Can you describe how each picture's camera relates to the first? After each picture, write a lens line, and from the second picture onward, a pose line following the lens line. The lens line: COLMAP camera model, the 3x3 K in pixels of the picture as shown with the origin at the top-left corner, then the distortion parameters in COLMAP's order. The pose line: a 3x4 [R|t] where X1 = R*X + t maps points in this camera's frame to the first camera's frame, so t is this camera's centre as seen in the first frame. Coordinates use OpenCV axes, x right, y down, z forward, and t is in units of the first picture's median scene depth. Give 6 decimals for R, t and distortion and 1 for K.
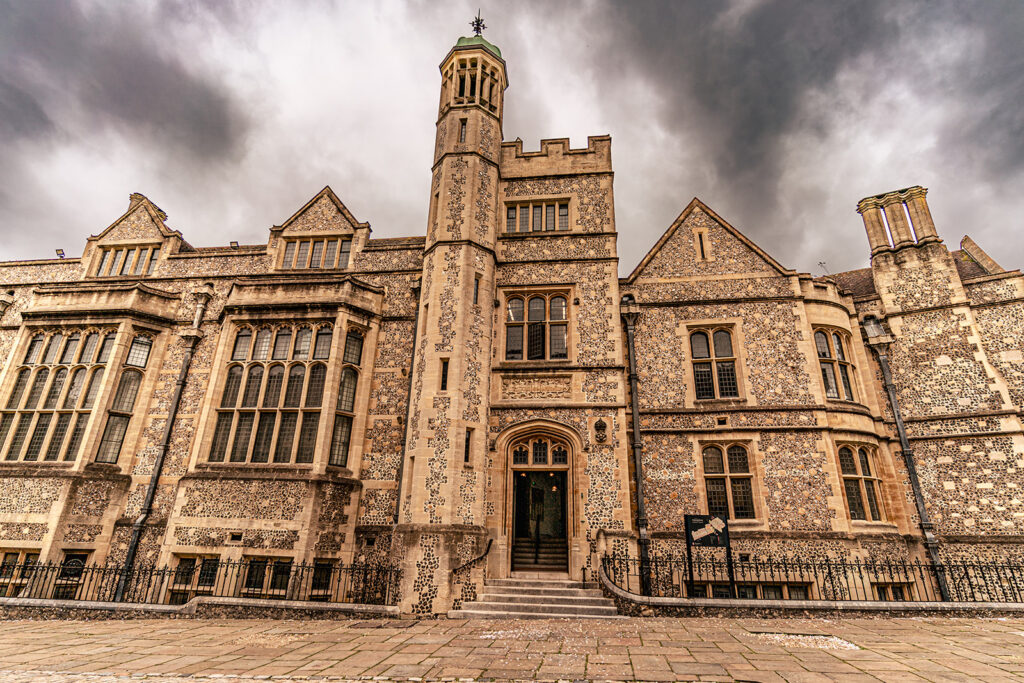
lens RADIAL K [[523.0, 0, 512.0], [0, 523.0, 341.5], [0, 0, 1]] dist [-0.001001, -0.000027]
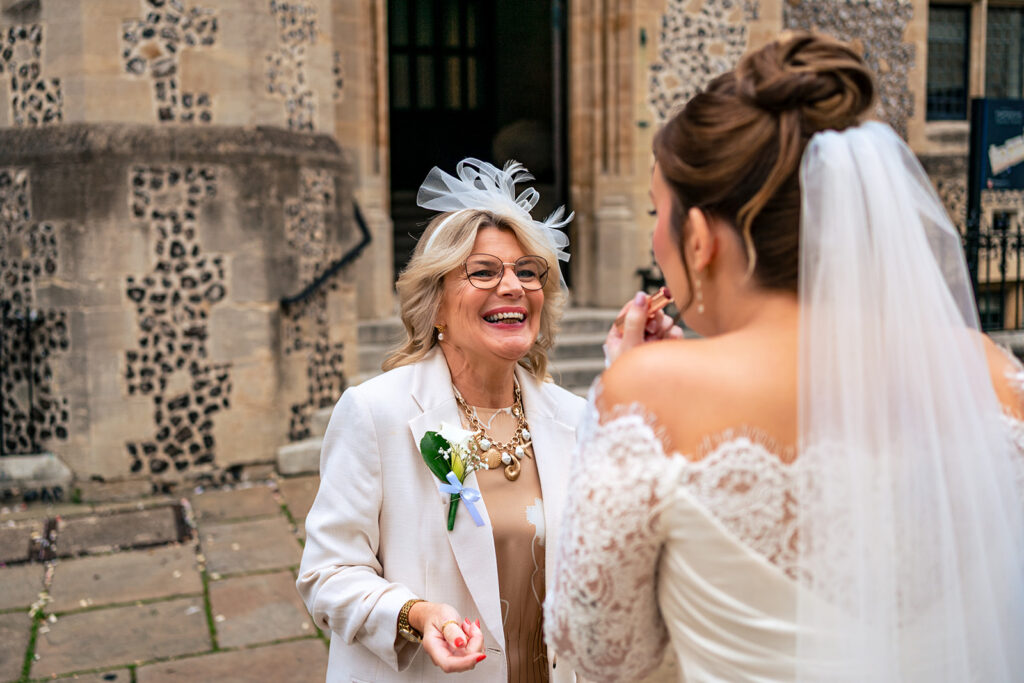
lens RADIAL K [[1231.5, 0, 512.0], [0, 1231.5, 341.5], [0, 0, 1]] dist [-0.002143, -0.002256]
pose [[0.885229, -0.076679, 0.458792, -0.279147], [-0.138695, 0.897944, 0.417684, 0.191126], [-0.443997, -0.433378, 0.784251, 0.476571]]
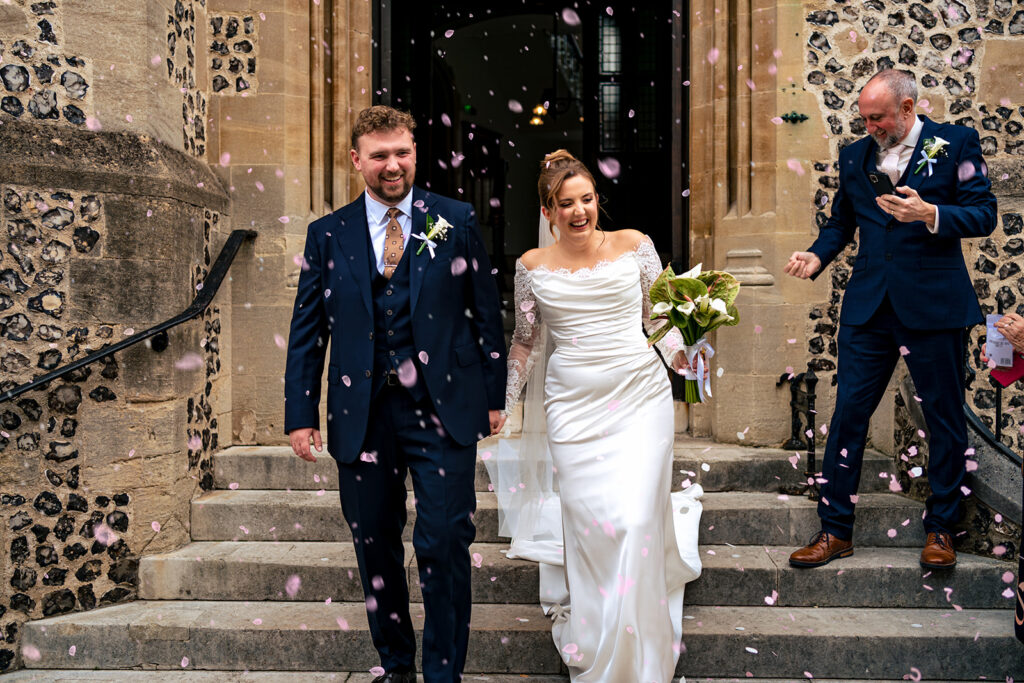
lens RADIAL K [[1055.5, 0, 512.0], [0, 1055.5, 341.5], [0, 0, 1]] dist [-0.000119, 0.014014]
pose [[0.996443, -0.028474, 0.079319, 0.018314], [-0.004228, 0.923121, 0.384486, 0.306185], [-0.084169, -0.383453, 0.919717, 0.730982]]
